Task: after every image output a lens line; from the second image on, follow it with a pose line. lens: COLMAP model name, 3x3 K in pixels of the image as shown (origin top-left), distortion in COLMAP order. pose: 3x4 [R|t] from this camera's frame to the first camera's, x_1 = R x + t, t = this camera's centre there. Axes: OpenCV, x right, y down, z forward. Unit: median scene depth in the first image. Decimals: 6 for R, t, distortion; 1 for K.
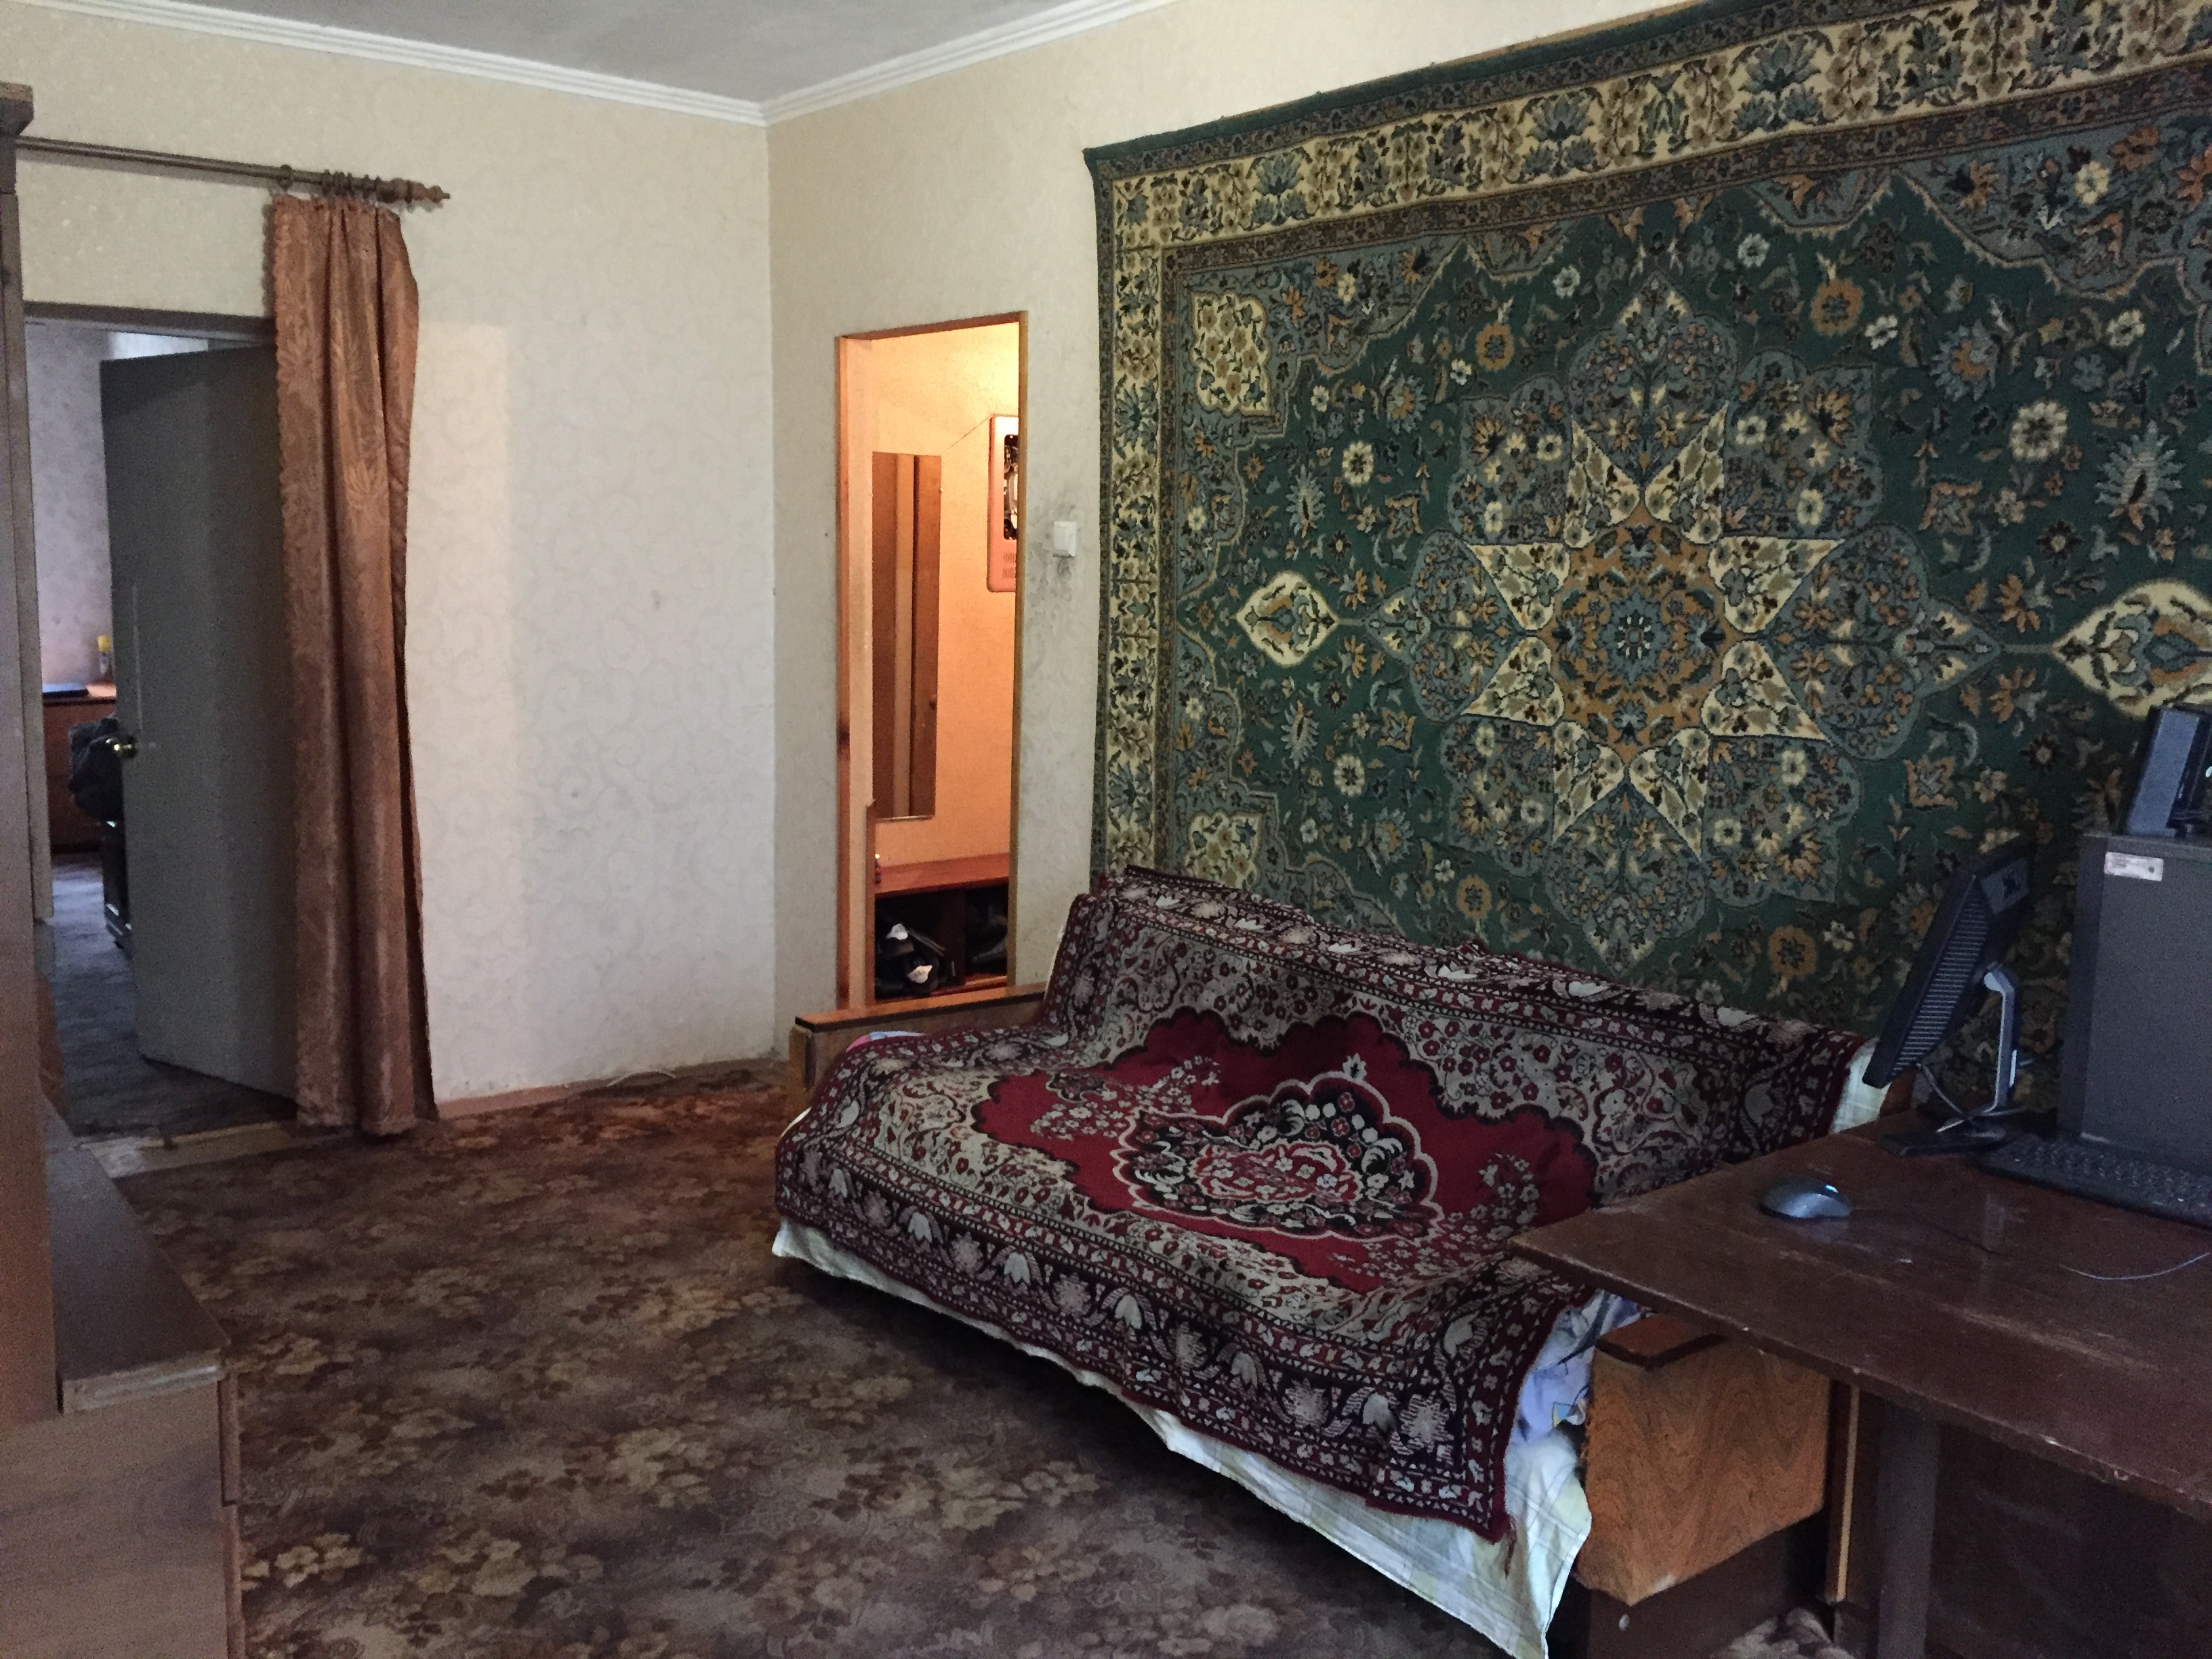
lens RADIAL K [[1916.0, 0, 1106.0], [0, 1916.0, 829.5], [0, 0, 1]] dist [0.098697, -0.143119]
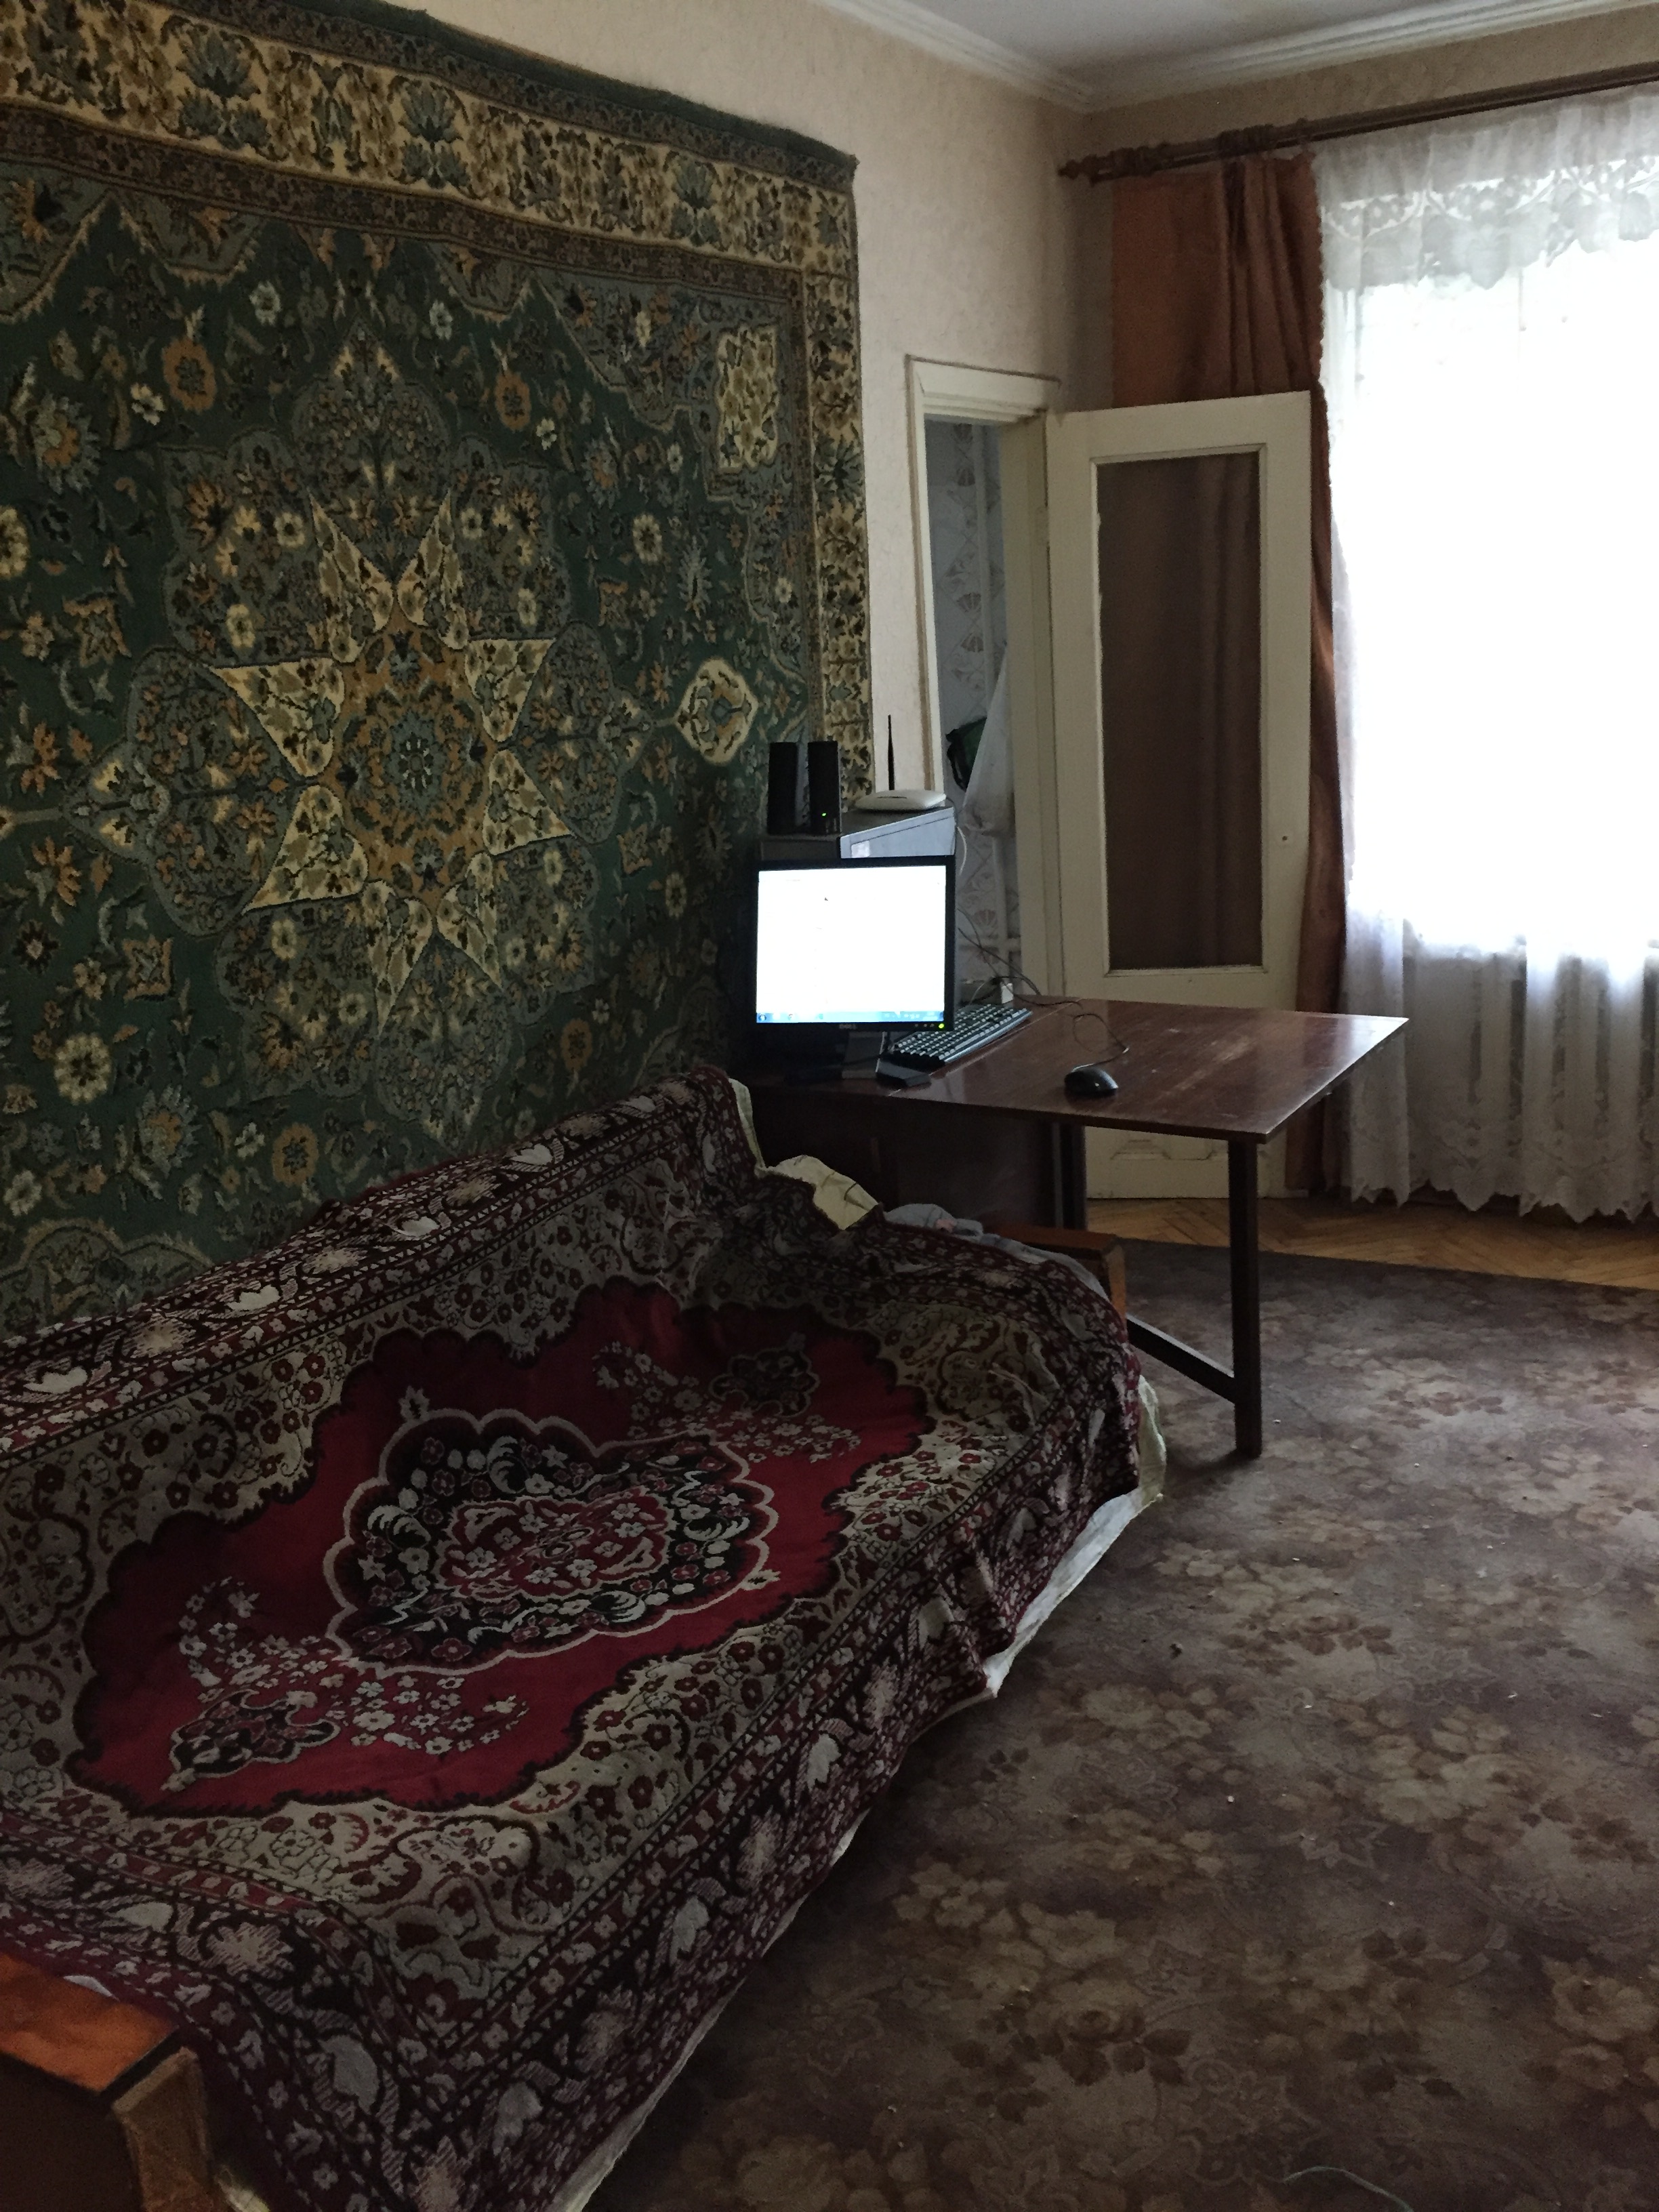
lens RADIAL K [[1916.0, 0, 829.5], [0, 1916.0, 1106.0], [0, 0, 1]] dist [0.098697, -0.143119]
pose [[-0.379343, -0.227172, 0.896935, -0.586479], [0.181606, 0.932254, 0.312924, -0.189291], [-0.907259, 0.281594, -0.312389, 1.122720]]
